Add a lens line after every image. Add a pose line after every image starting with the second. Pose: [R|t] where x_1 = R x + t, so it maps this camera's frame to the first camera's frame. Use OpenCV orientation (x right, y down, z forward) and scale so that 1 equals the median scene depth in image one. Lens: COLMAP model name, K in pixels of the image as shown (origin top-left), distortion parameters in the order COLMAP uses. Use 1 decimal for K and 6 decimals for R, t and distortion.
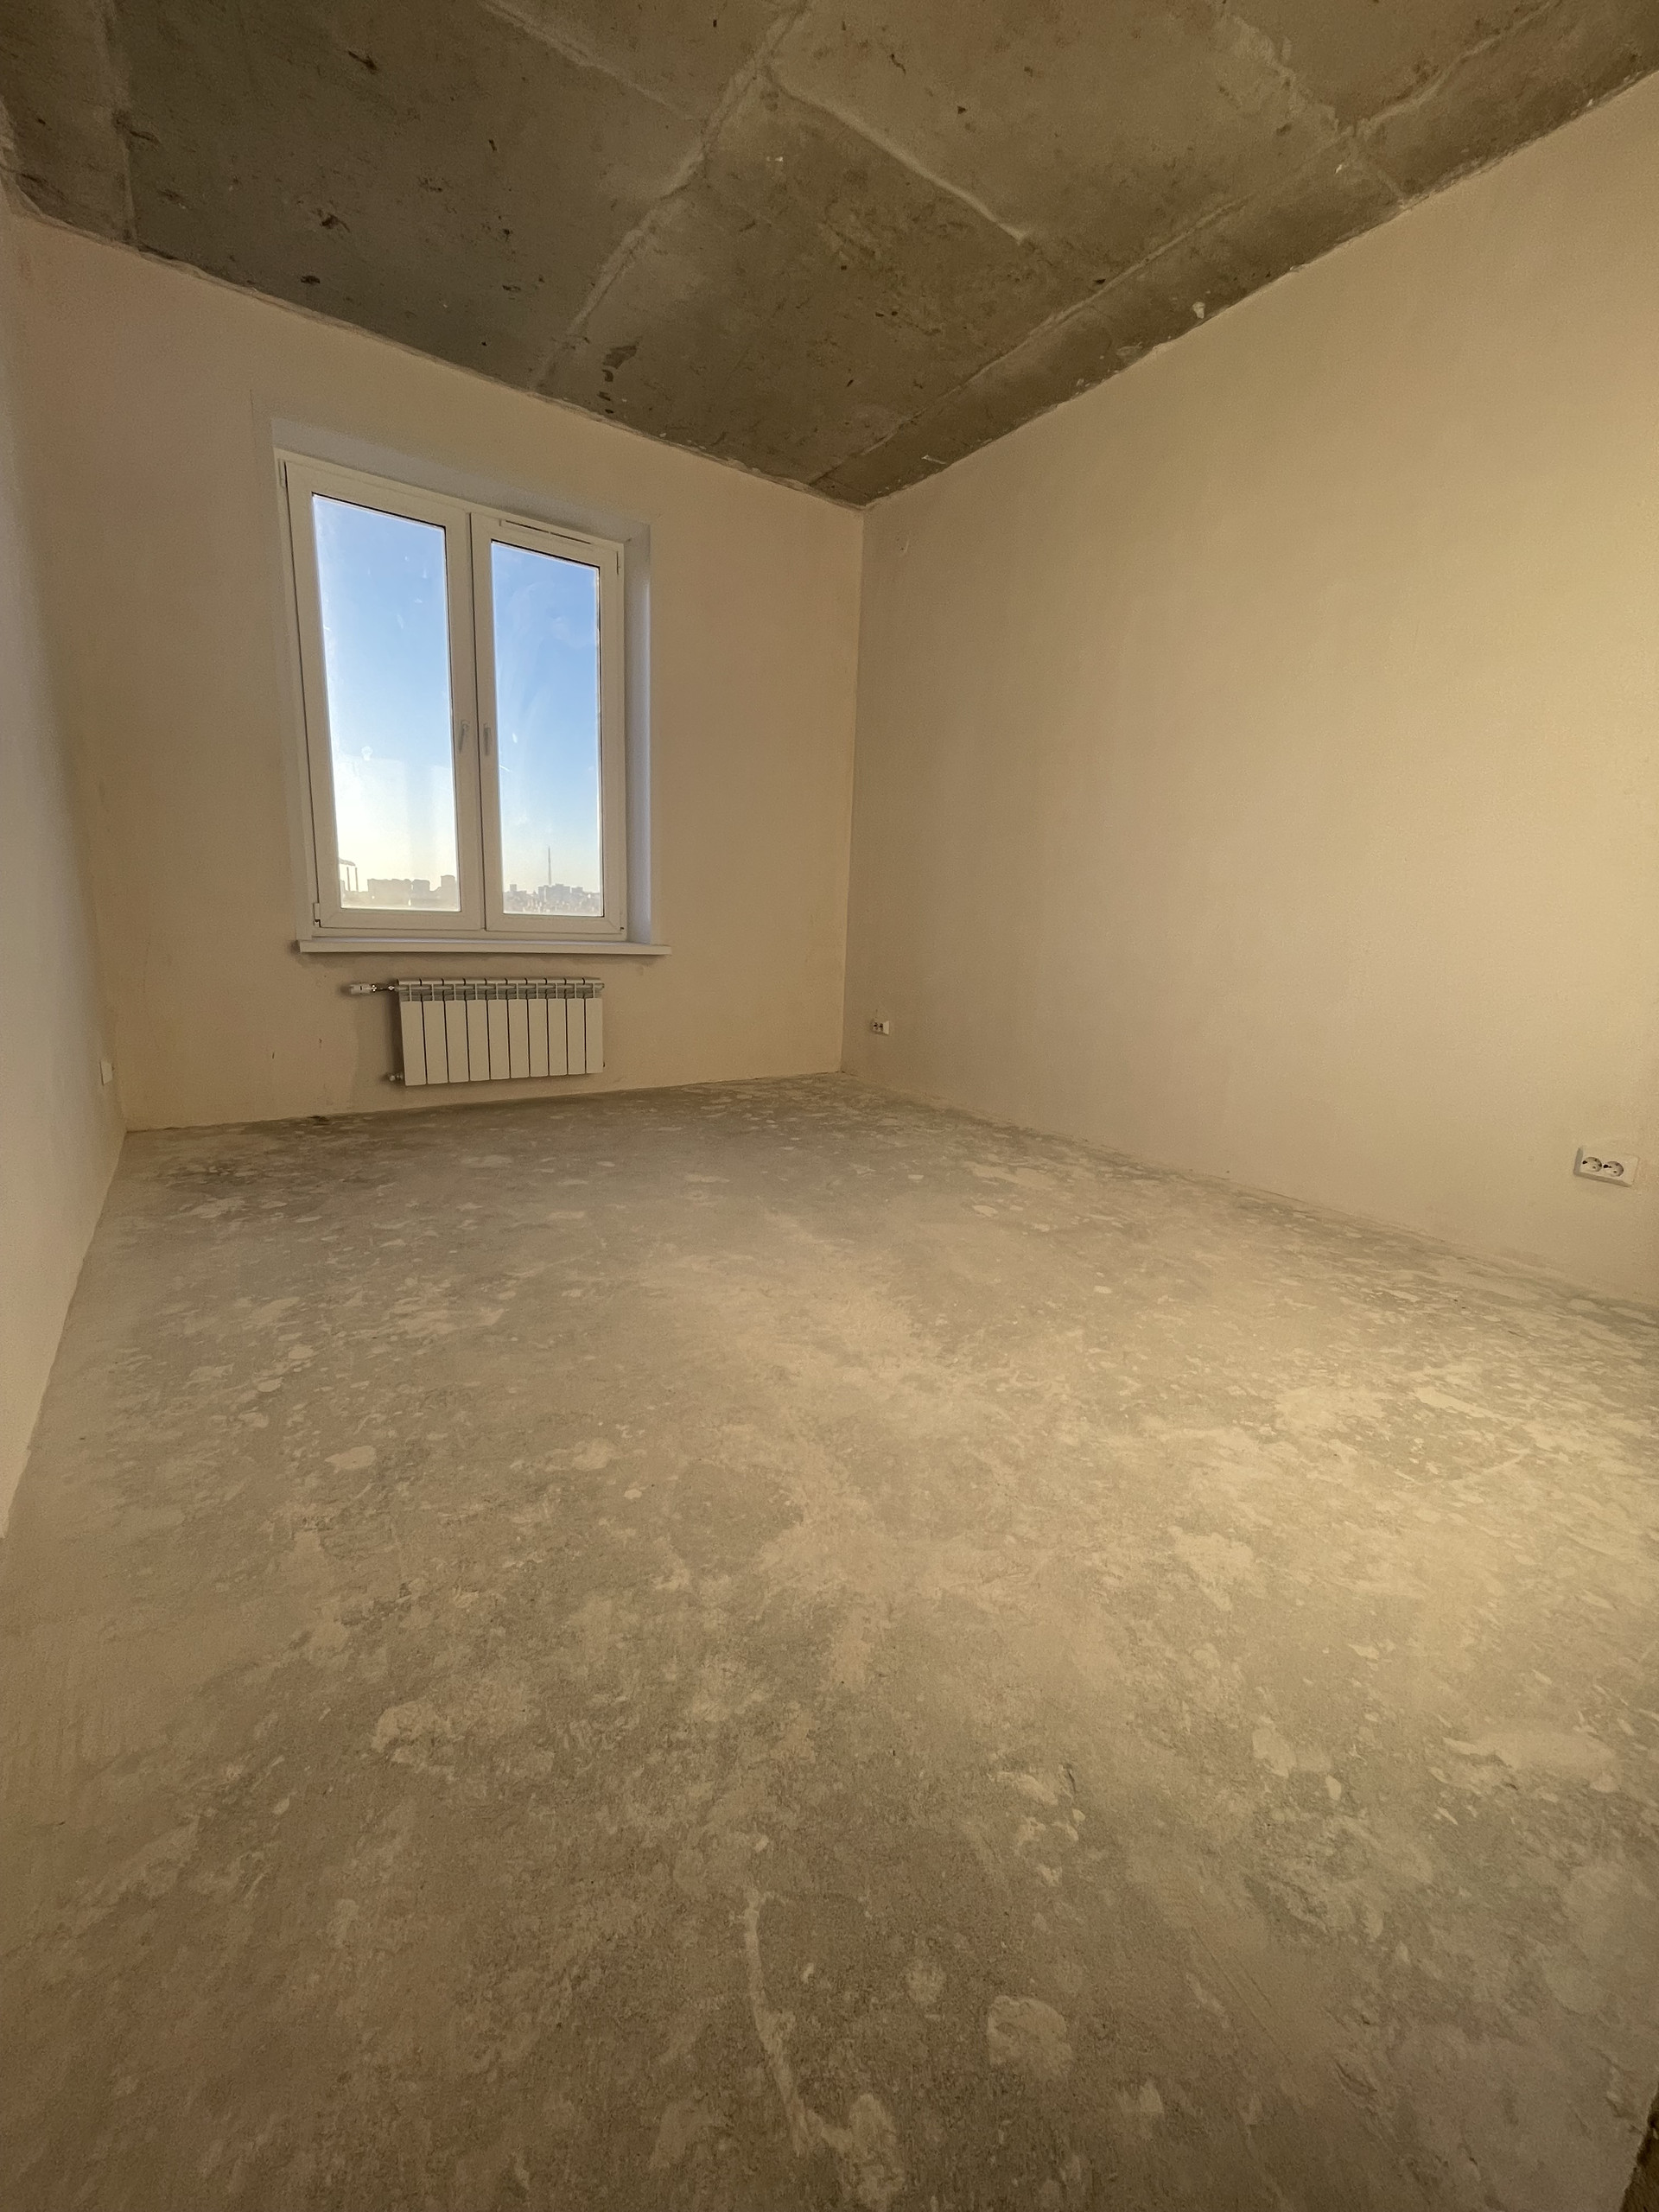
lens RADIAL K [[894.7, 0, 828.1], [0, 894.7, 1094.7], [0, 0, 1]] dist [0.001190, 0.000346]
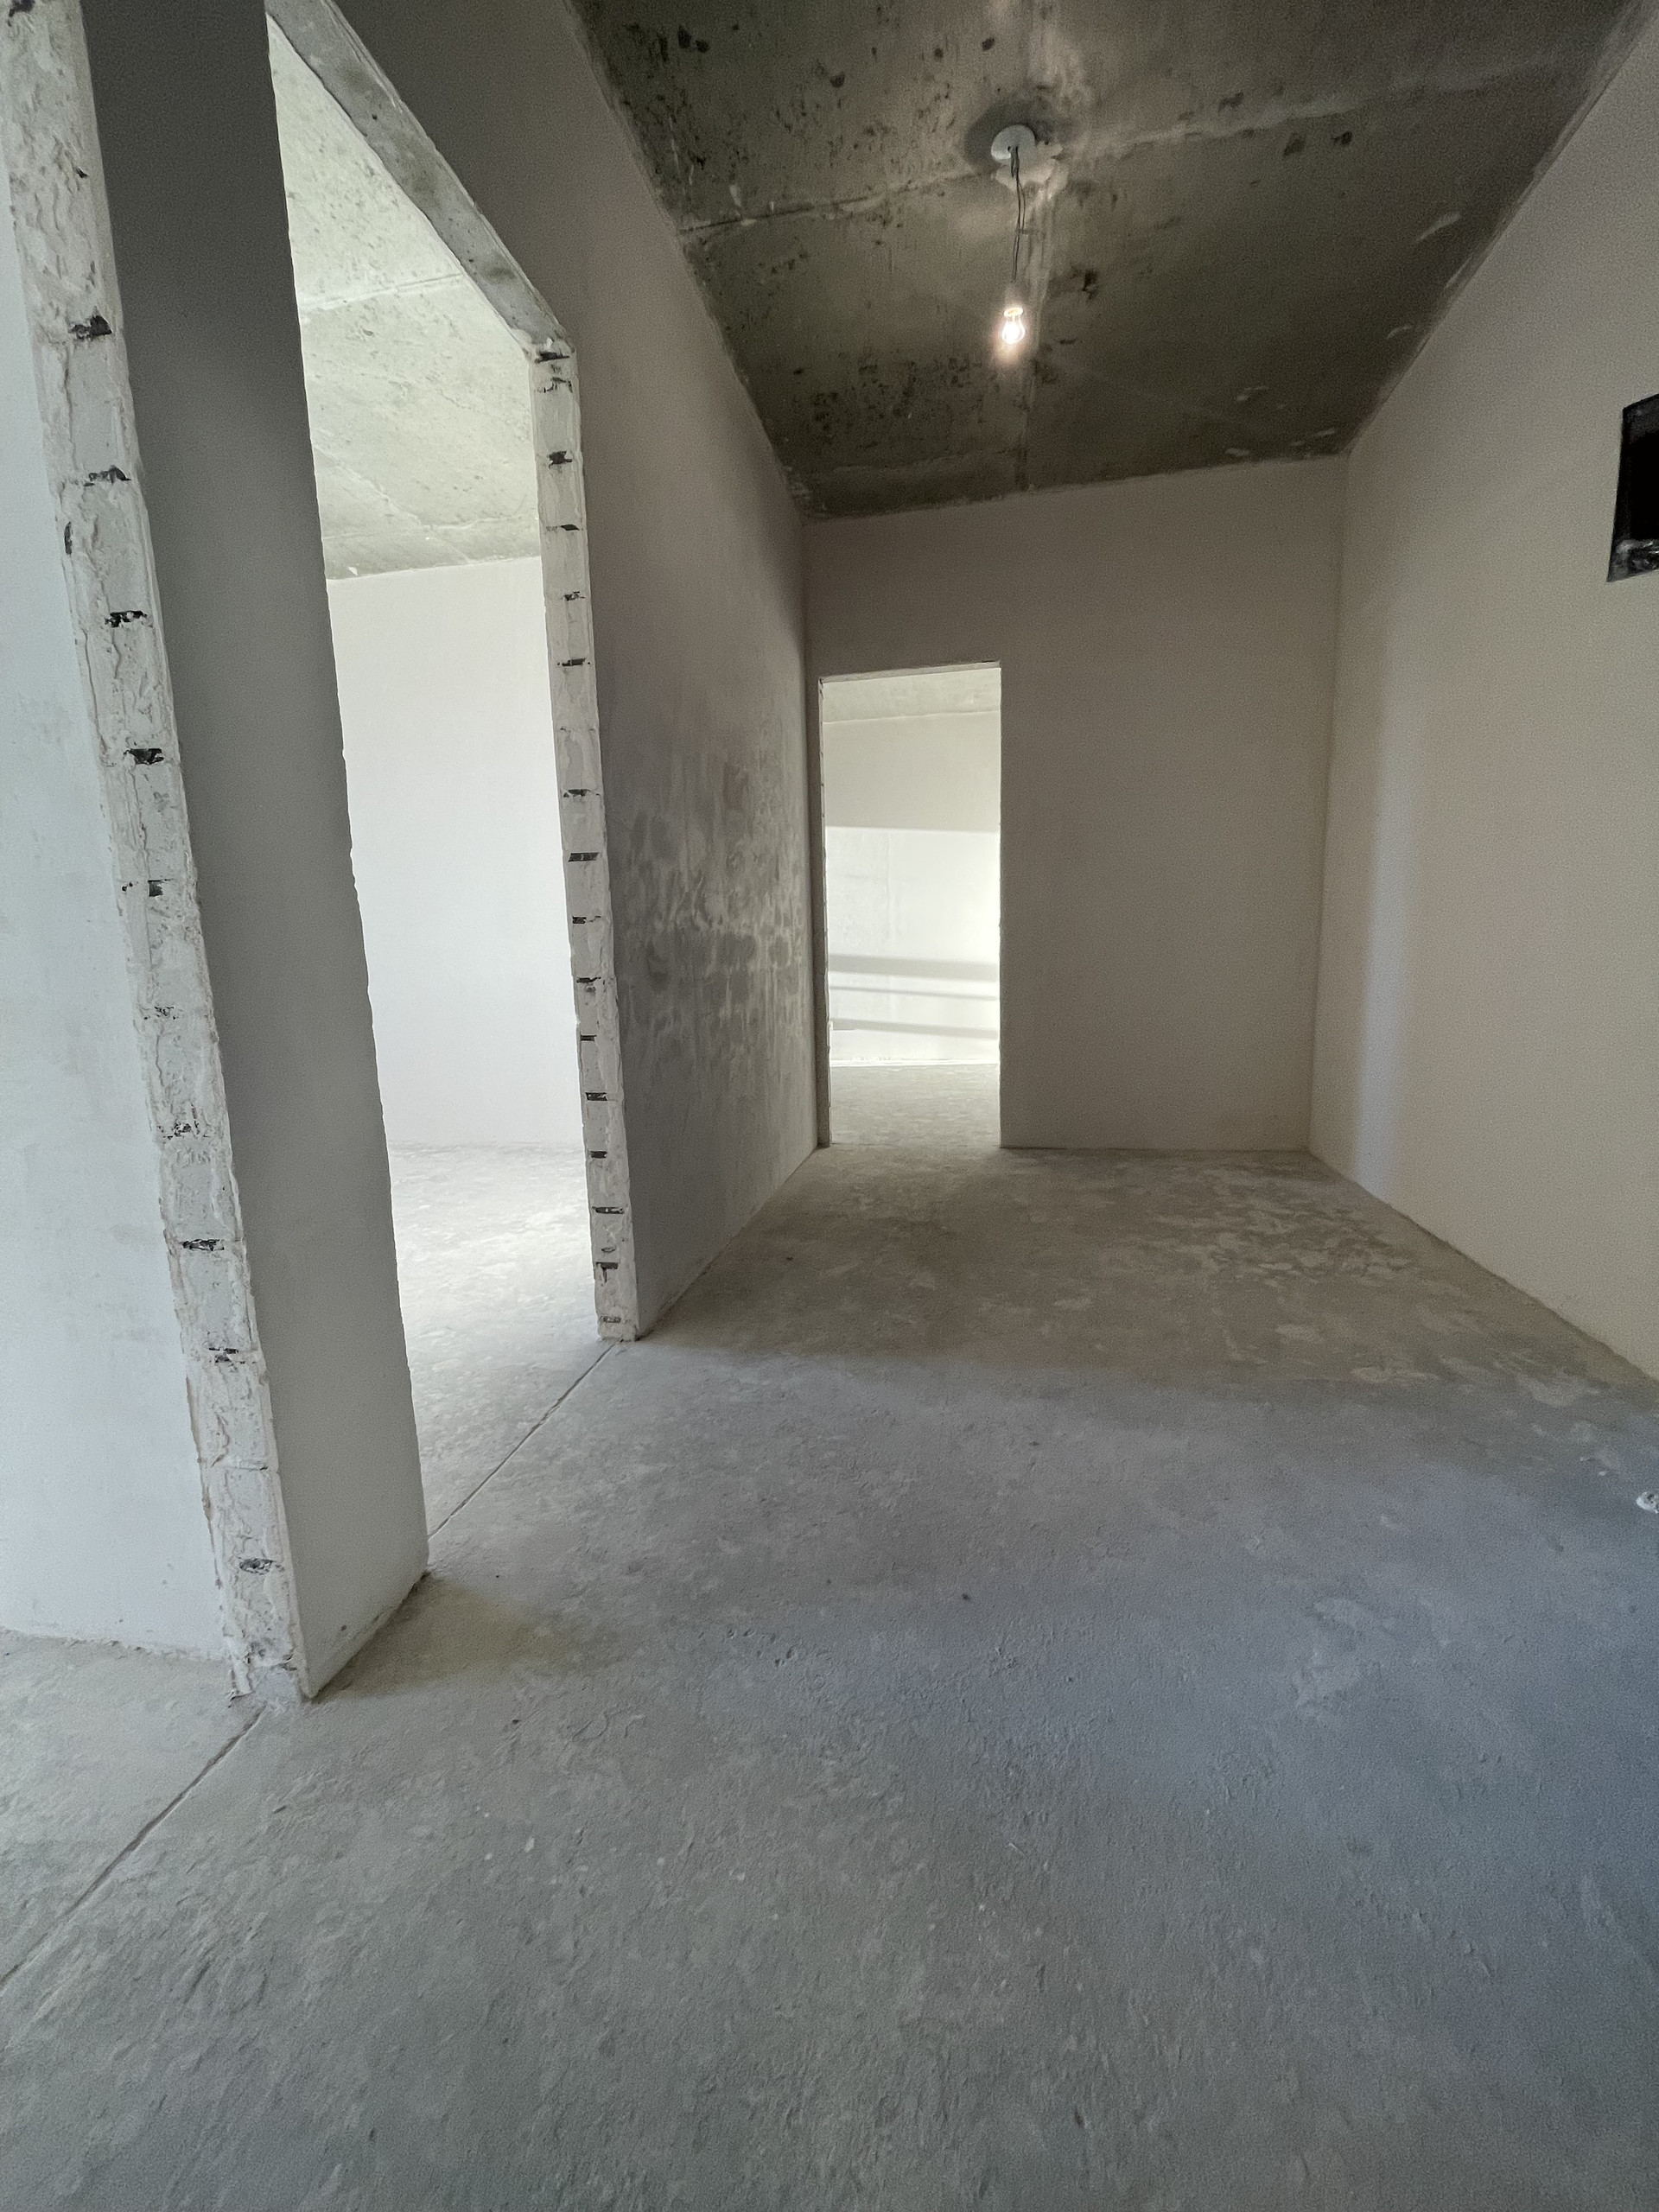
lens RADIAL K [[894.7, 0, 828.1], [0, 894.7, 1094.7], [0, 0, 1]] dist [0.001190, 0.000346]
pose [[0.708848, -0.165497, 0.685672, -0.337479], [0.192236, 0.980615, 0.037951, 0.132139], [-0.678660, 0.104909, 0.726921, -0.929784]]
